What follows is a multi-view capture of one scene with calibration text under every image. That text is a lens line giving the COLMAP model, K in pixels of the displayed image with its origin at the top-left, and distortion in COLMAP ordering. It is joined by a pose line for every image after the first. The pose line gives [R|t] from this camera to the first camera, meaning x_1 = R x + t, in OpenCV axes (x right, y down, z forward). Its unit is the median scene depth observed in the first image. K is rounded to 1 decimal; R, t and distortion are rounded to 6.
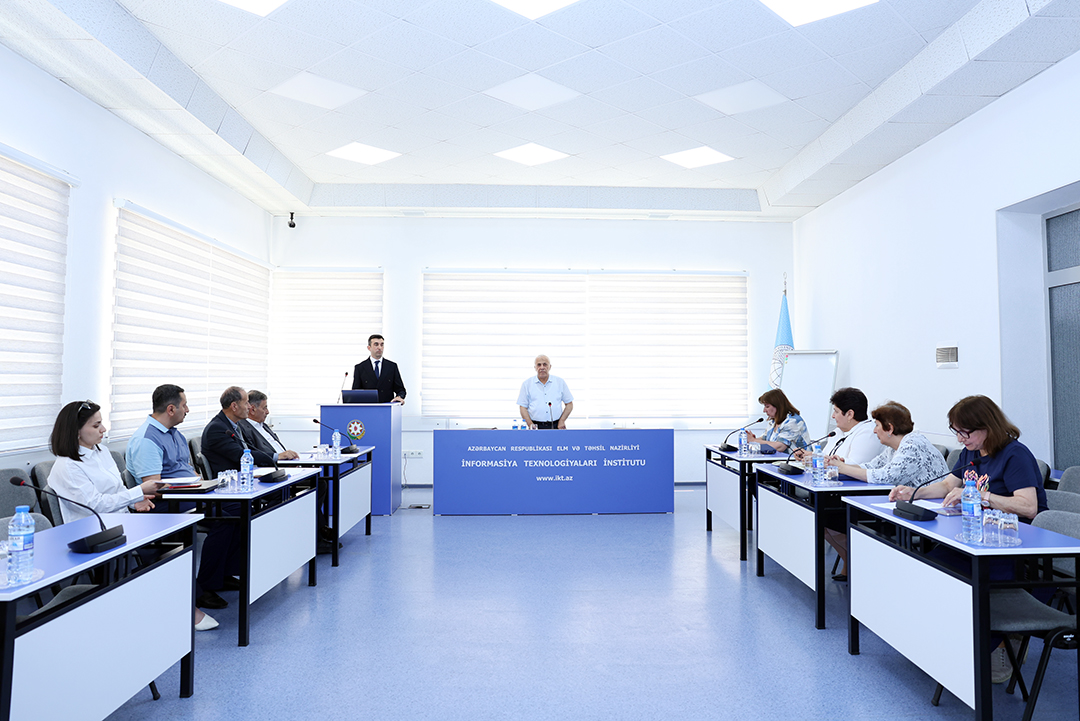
lens RADIAL K [[776.1, 0, 536.6], [0, 776.1, 358.8], [0, 0, 1]] dist [-0.005671, -0.000321]
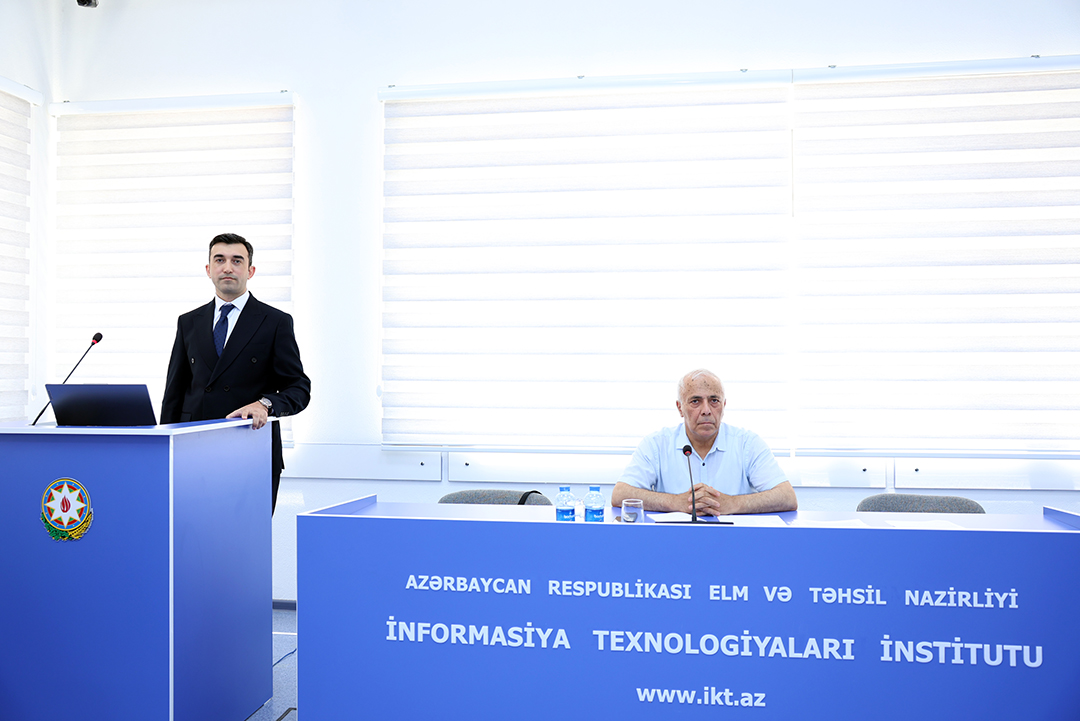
lens RADIAL K [[906.1, 0, 532.7], [0, 906.1, 365.0], [0, 0, 1]] dist [-0.048407, 0.040332]
pose [[0.984972, -0.001883, -0.172704, 0.019758], [0.006595, 0.999621, 0.026718, 0.023211], [0.172588, -0.027456, 0.984611, 0.665715]]
